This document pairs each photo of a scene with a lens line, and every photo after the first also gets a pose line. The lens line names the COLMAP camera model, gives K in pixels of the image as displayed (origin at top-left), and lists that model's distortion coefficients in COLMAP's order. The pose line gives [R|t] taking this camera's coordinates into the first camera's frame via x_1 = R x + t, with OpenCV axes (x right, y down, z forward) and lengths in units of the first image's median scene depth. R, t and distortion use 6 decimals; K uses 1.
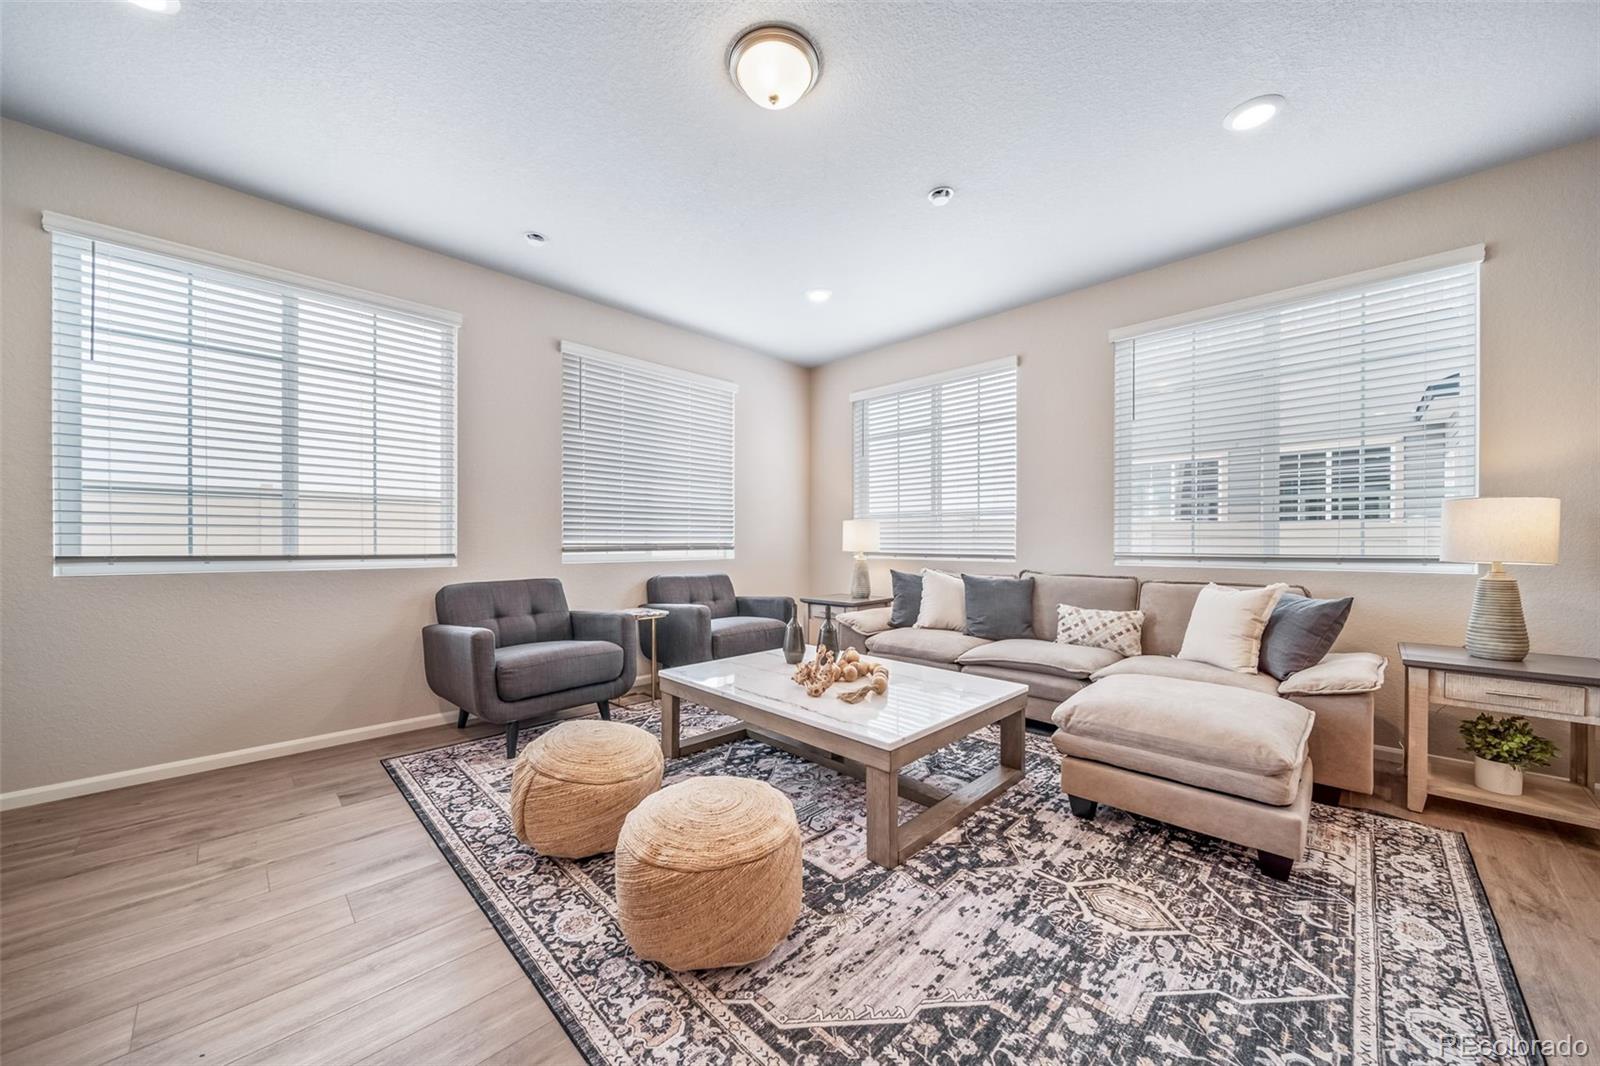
lens RADIAL K [[568.5, 0, 792.1], [0, 568.5, 539.3], [0, 0, 1]] dist [-0.002846, -0.000674]
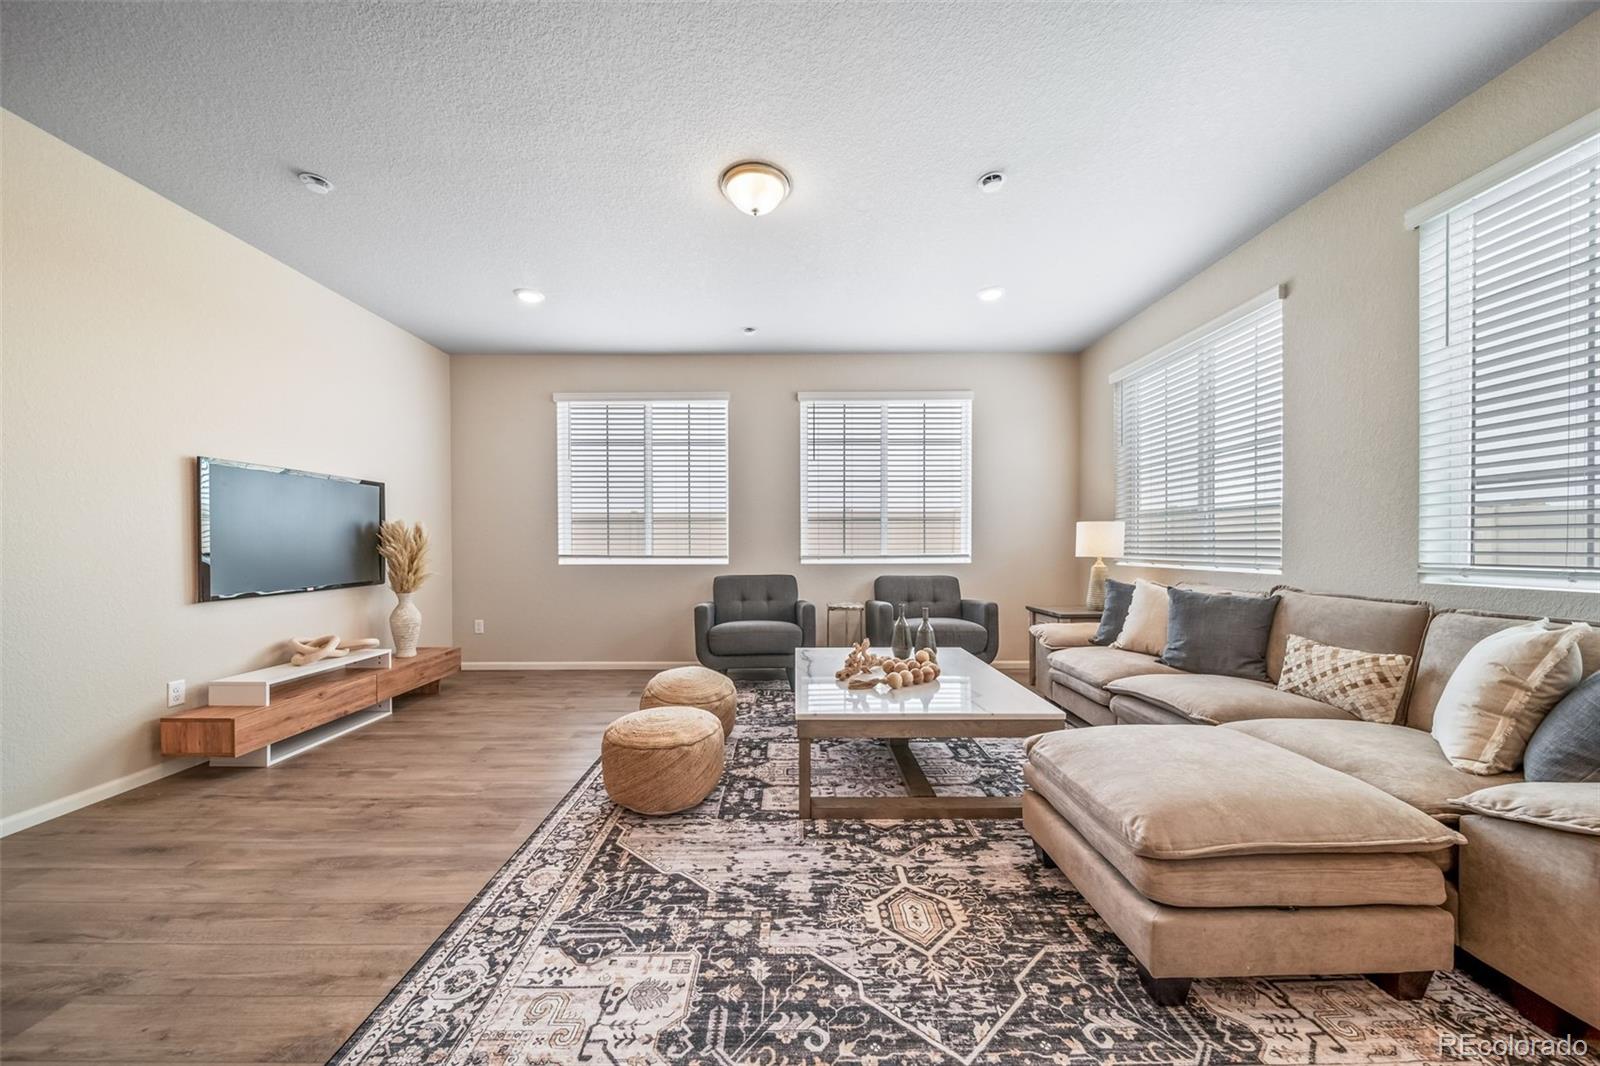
lens RADIAL K [[568.5, 0, 790.2], [0, 568.5, 543.6], [0, 0, 1]] dist [-0.002846, -0.000674]
pose [[0.707395, -0.005354, -0.706798, 0.950494], [0.005273, 0.999983, -0.002298, -0.000270], [0.706799, -0.002101, 0.707412, 0.122307]]
